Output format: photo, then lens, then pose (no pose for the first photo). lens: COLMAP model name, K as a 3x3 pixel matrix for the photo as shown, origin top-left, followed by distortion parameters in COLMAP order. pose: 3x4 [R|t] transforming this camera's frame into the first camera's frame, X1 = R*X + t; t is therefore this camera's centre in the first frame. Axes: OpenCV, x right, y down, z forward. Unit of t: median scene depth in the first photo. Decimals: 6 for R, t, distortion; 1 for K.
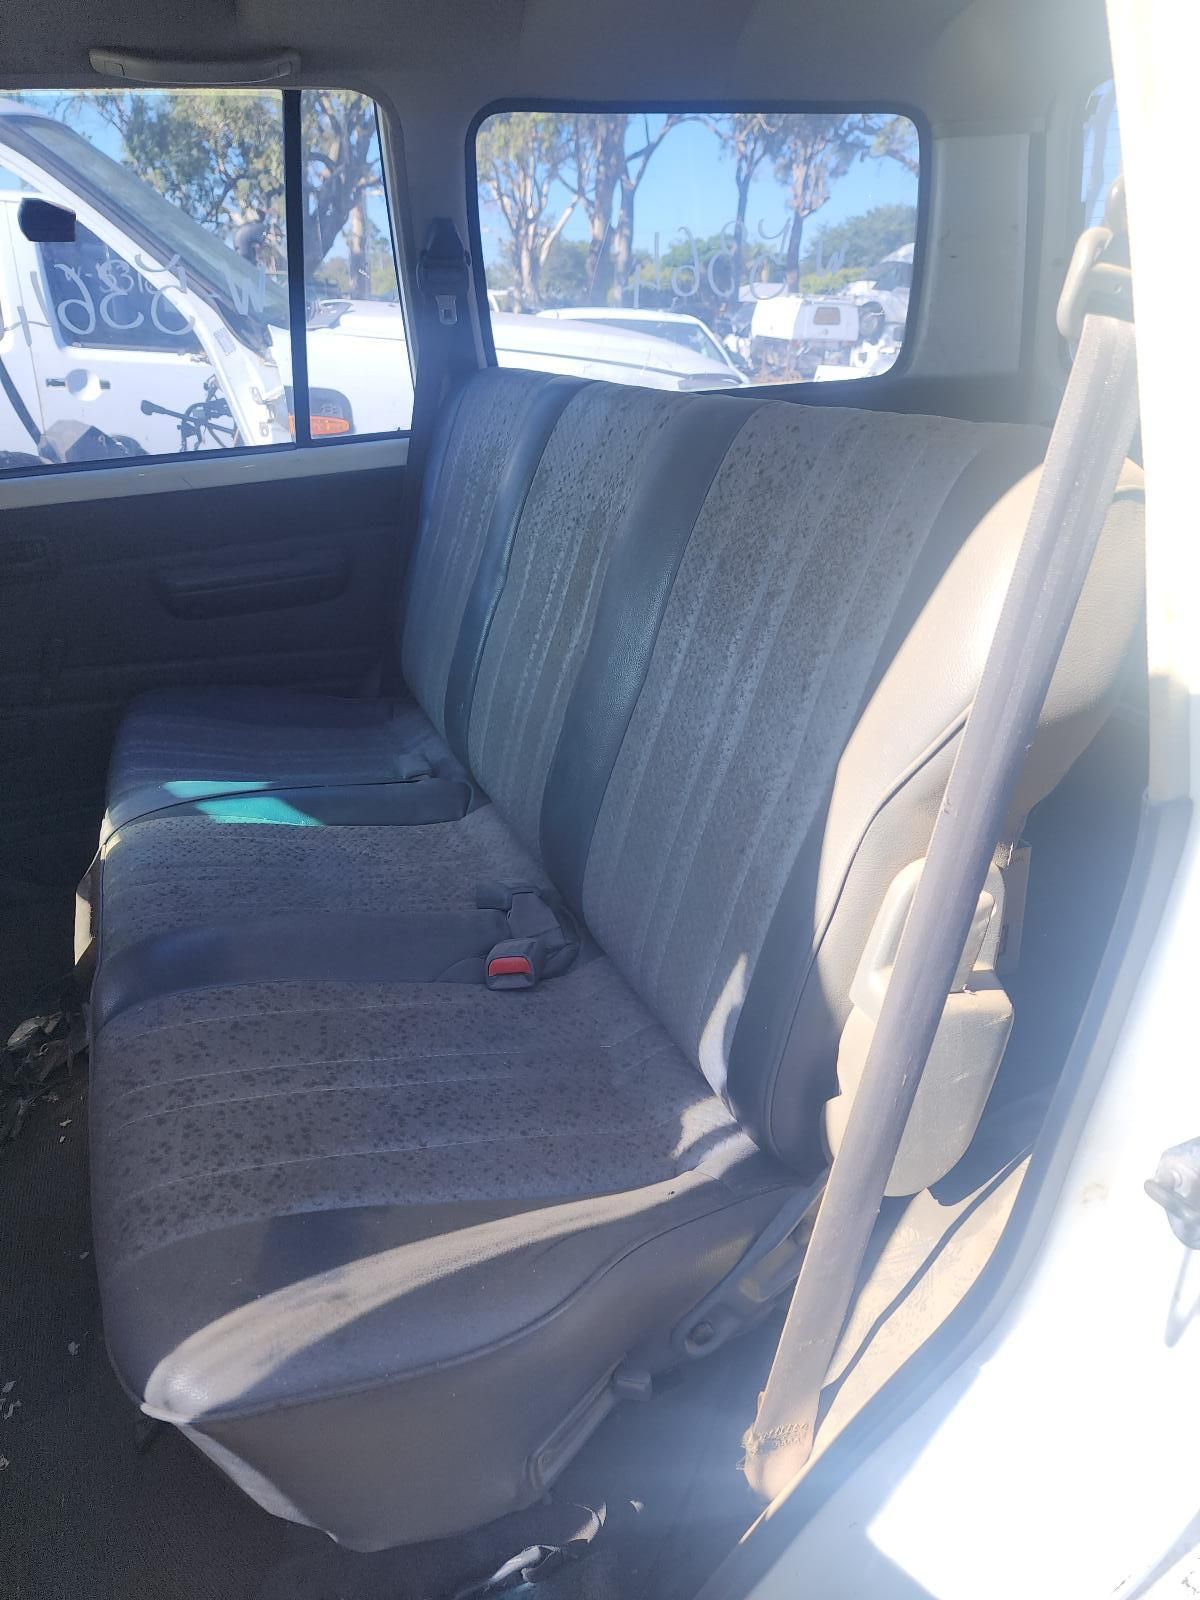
lens RADIAL K [[1098.1, 0, 601.1], [0, 1098.1, 795.3], [0, 0, 1]] dist [0.056620, -0.053145]
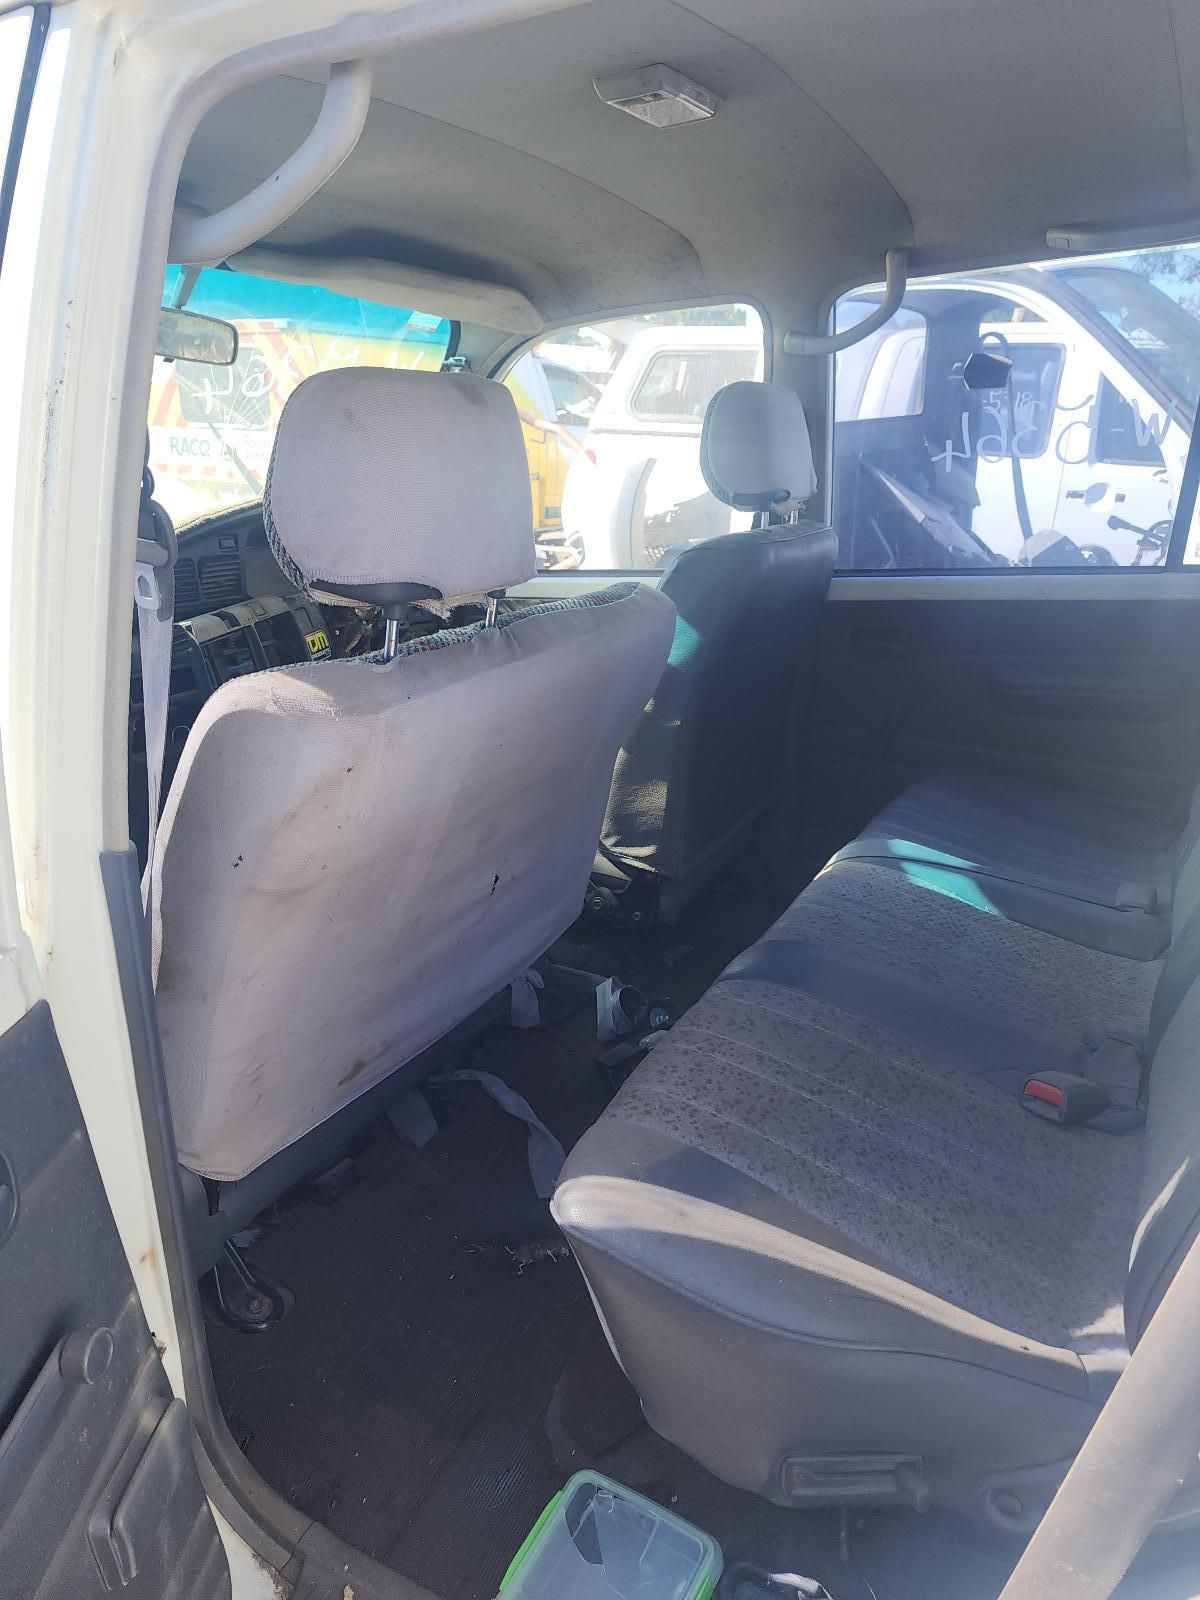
lens RADIAL K [[1131.8, 0, 618.4], [0, 1131.8, 794.4], [0, 0, 1]] dist [0.065916, -0.086398]
pose [[0.623303, 0.241798, -0.743658, 0.374303], [-0.308968, 0.949765, 0.049850, -0.031464], [0.718354, 0.198695, 0.666699, -0.013669]]
